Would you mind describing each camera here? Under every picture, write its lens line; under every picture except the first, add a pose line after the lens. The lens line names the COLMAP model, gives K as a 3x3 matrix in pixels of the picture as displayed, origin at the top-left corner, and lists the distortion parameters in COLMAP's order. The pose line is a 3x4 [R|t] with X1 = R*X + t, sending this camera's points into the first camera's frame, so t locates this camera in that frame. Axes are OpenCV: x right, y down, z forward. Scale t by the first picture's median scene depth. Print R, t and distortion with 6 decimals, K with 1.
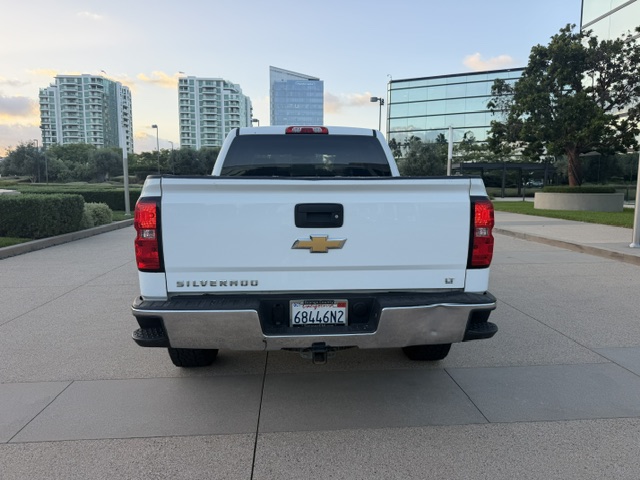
lens RADIAL K [[457.3, 0, 320.0], [0, 457.3, 240.0], [0, 0, 1]] dist [0.041900, -0.072967]
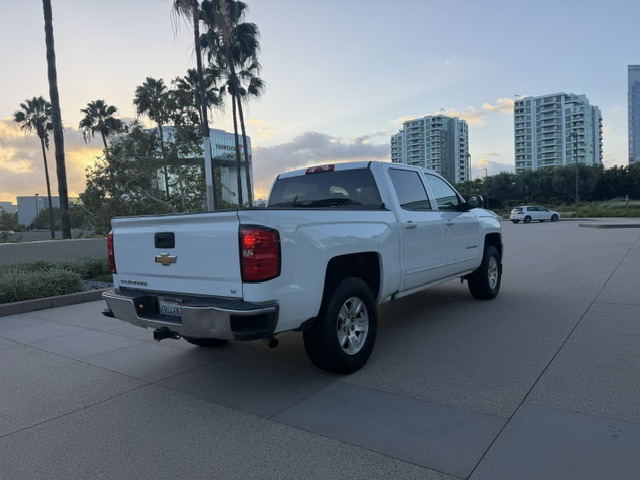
lens RADIAL K [[449.8, 0, 320.0], [0, 449.8, 240.0], [0, 0, 1]] dist [0.069622, -0.076356]
pose [[0.754904, -0.005036, -0.655816, 0.934800], [-0.030920, 0.998585, -0.043259, -0.004493], [0.655106, 0.052934, 0.753680, 0.152978]]
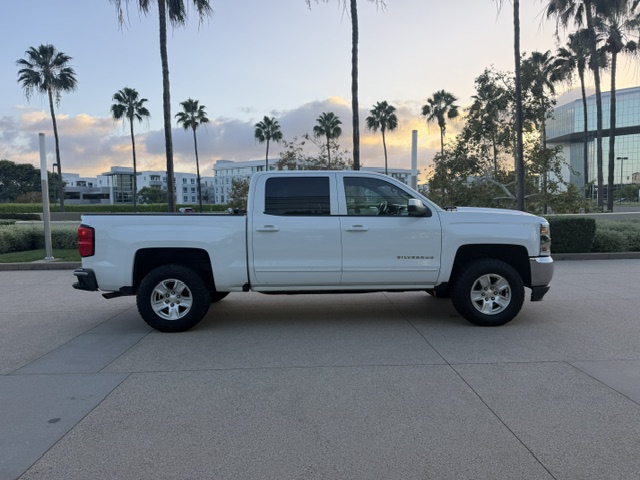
lens RADIAL K [[466.3, 0, 320.0], [0, 466.3, 240.0], [0, 0, 1]] dist [-0.037013, -0.001974]
pose [[-0.044849, 0.066263, -0.996794, 1.836564], [-0.102118, 0.992267, 0.070557, -0.216085], [0.993761, 0.104955, -0.037736, 1.637785]]
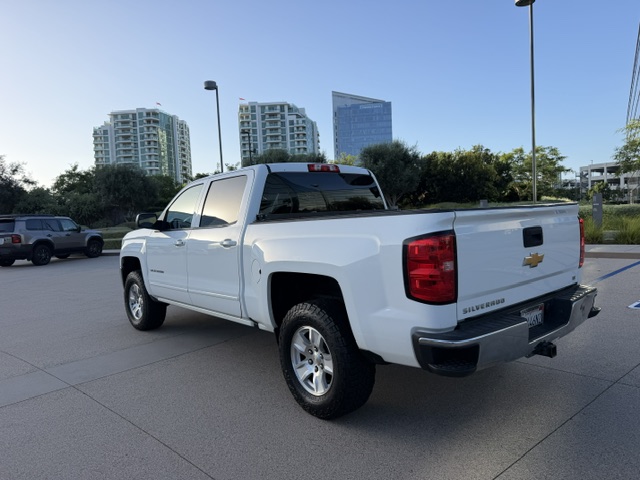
lens RADIAL K [[444.2, 0, 320.0], [0, 444.2, 240.0], [0, 0, 1]] dist [0.171089, -0.375407]
pose [[0.799379, -0.070971, 0.596621, -0.823149], [0.120043, 0.991843, -0.042855, -0.042310], [-0.588713, 0.105878, 0.801378, 0.252403]]
